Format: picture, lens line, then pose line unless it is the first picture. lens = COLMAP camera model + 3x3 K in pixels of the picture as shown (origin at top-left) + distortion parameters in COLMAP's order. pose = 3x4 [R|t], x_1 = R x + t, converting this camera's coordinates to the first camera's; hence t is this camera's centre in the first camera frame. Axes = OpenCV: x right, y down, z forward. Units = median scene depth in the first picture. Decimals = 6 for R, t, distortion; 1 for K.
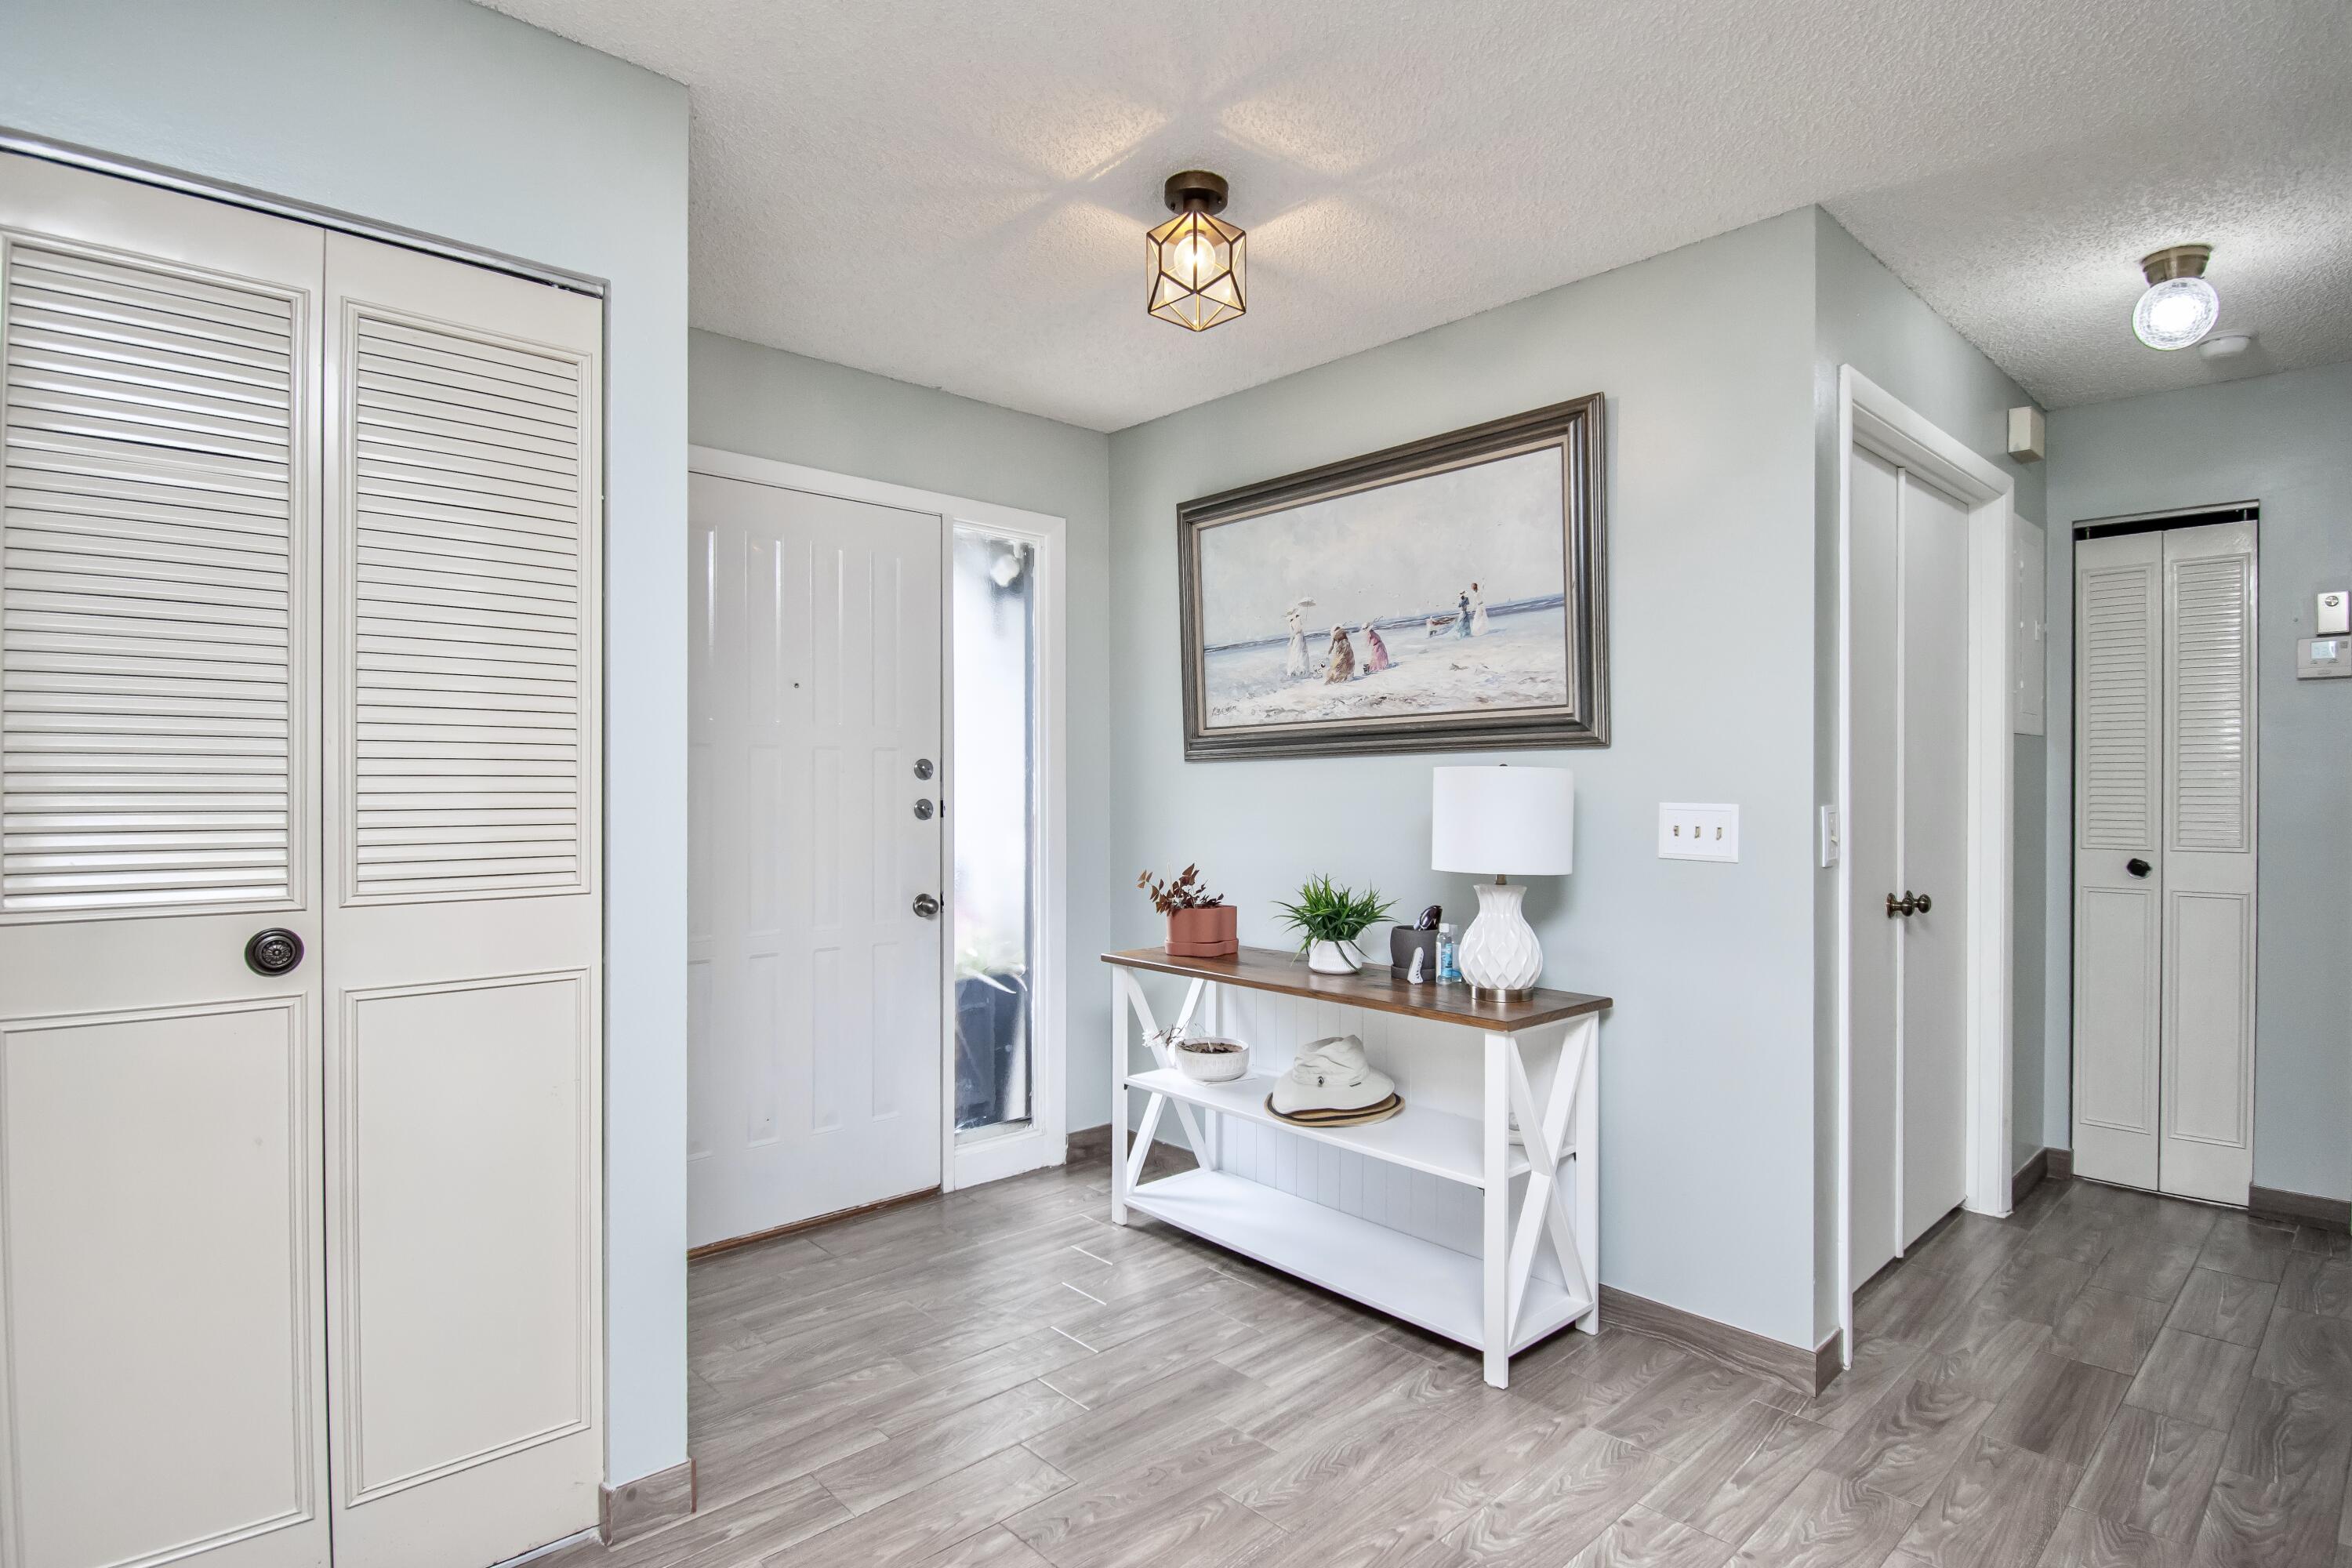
lens RADIAL K [[1257.5, 0, 1121.8], [0, 1257.5, 786.2], [0, 0, 1]] dist [-0.000630, -0.019502]
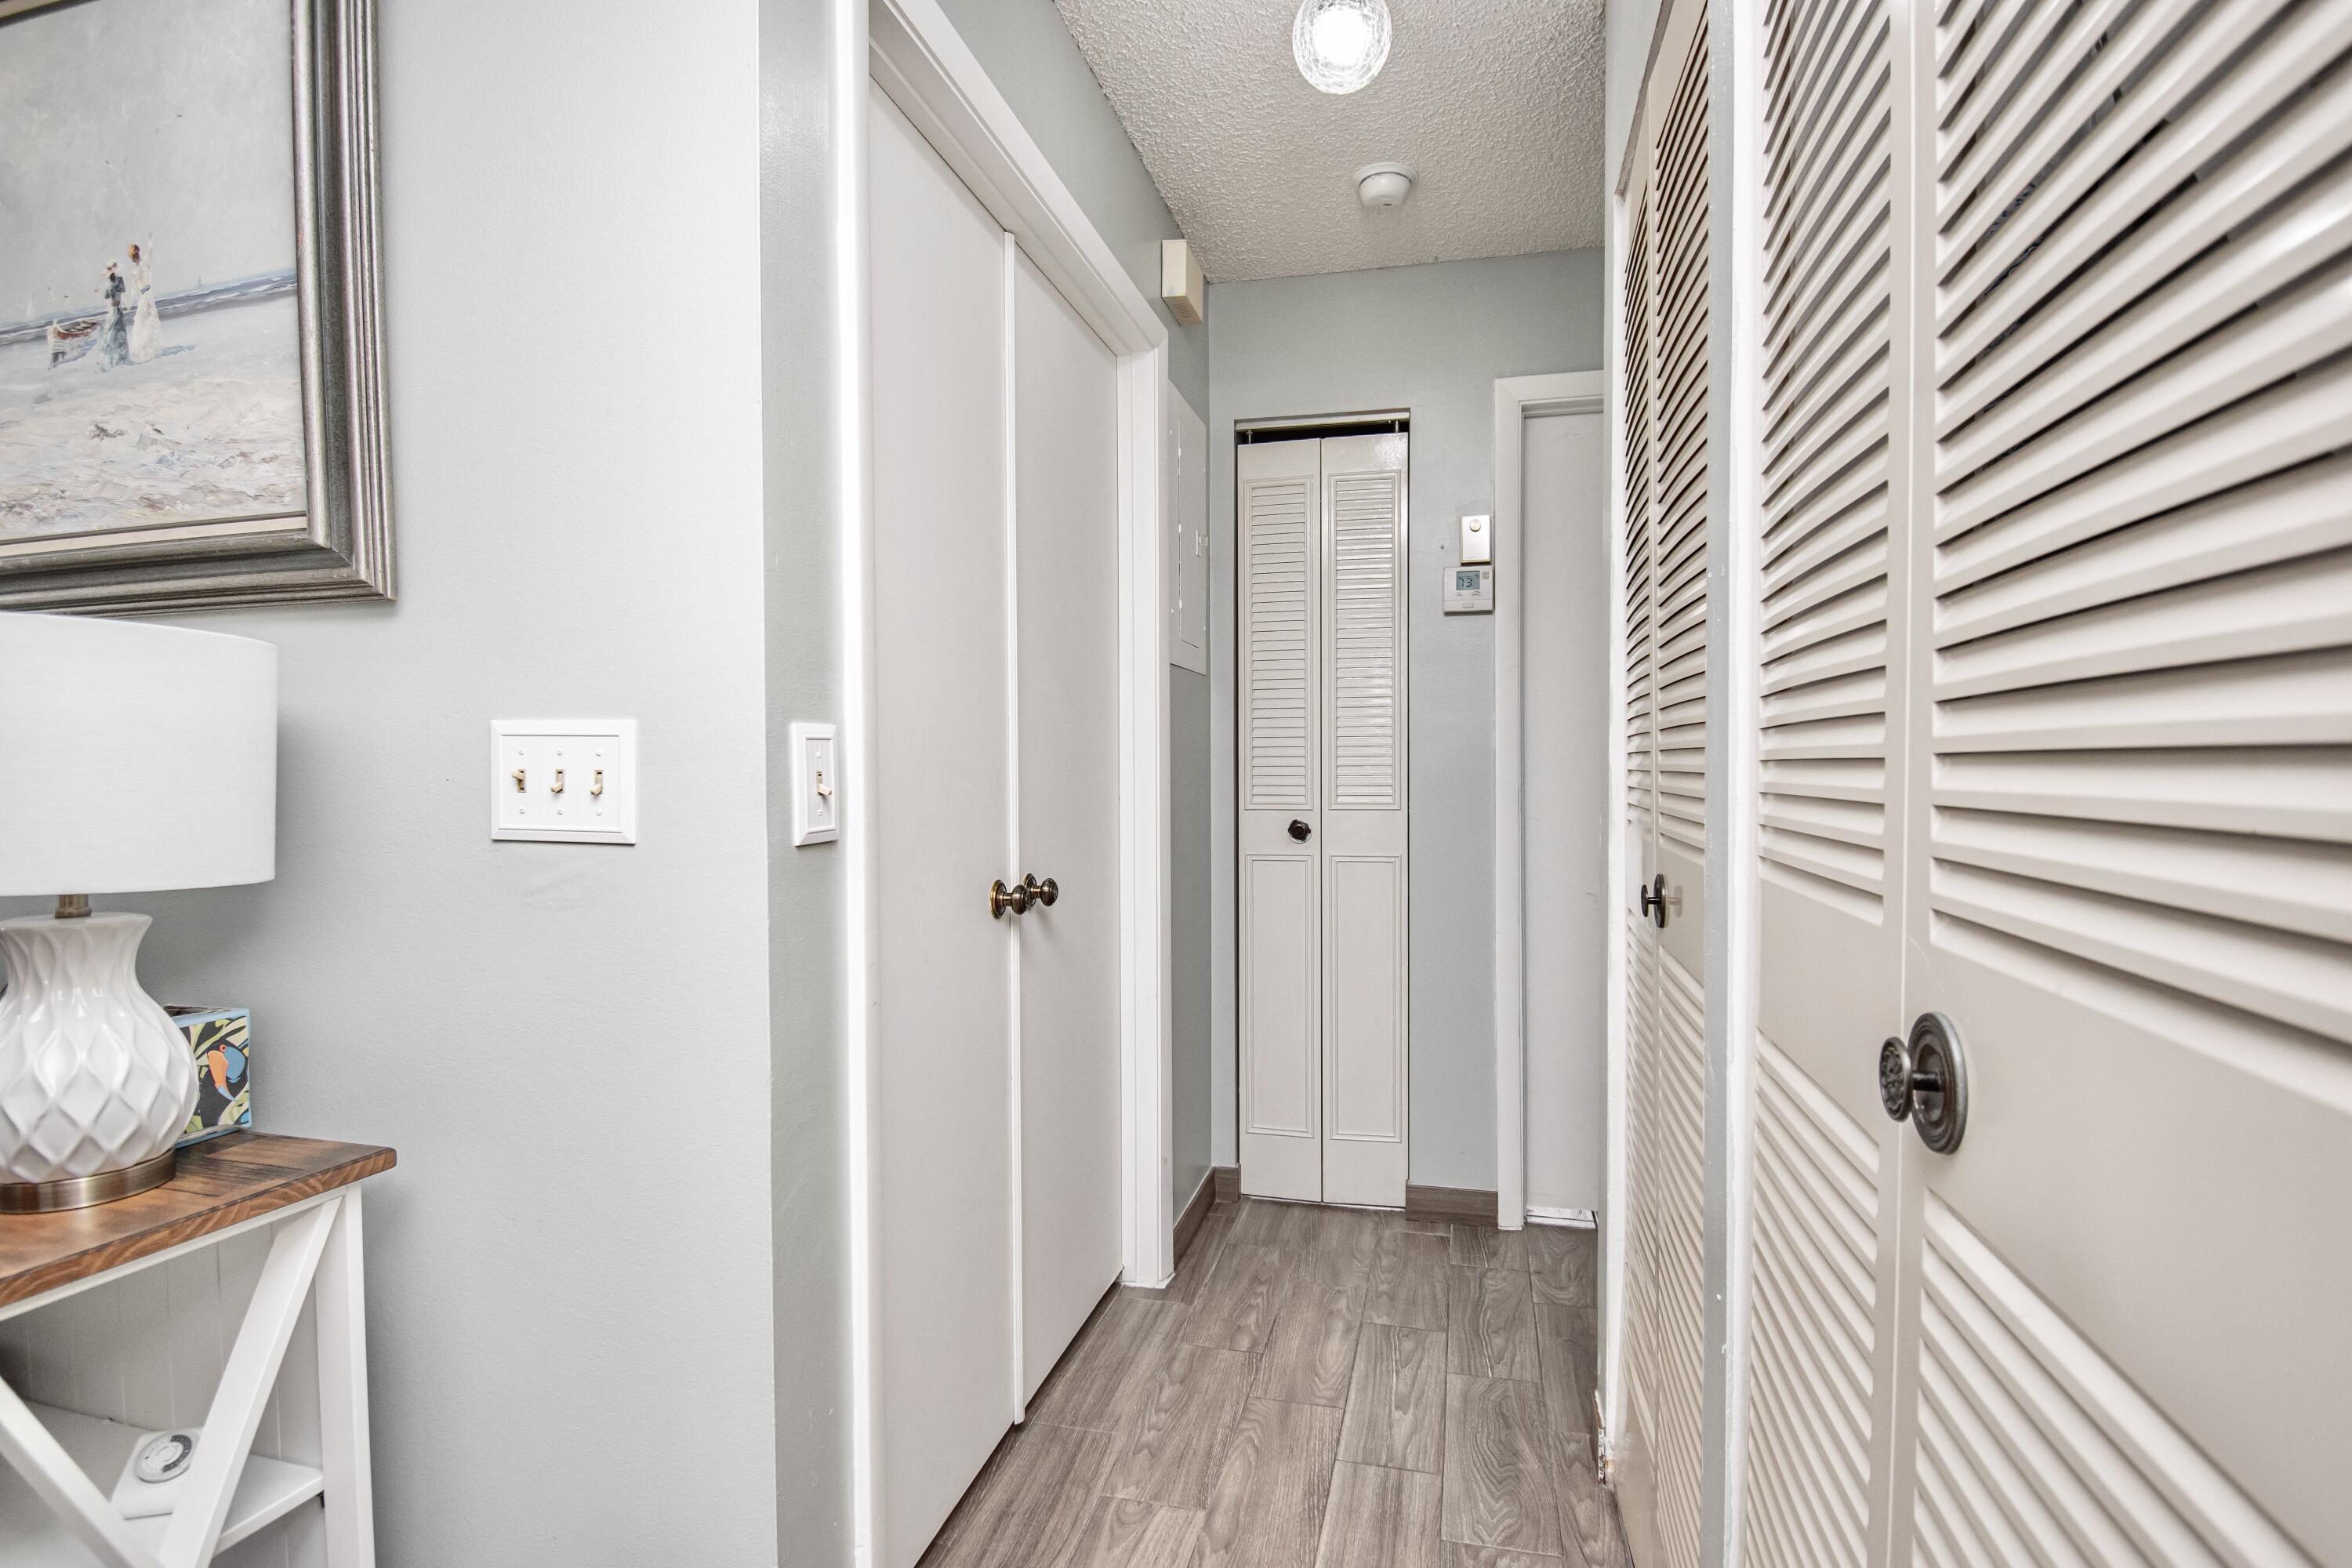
lens RADIAL K [[1165.8, 0, 1176.0], [0, 1165.8, 784.0], [0, 0, 1]] dist [0.000339, -0.000309]
pose [[0.837574, -0.009277, 0.546244, 0.333675], [0.006185, 0.999953, 0.007500, 0.029017], [-0.546288, -0.002903, 0.837592, 0.406728]]
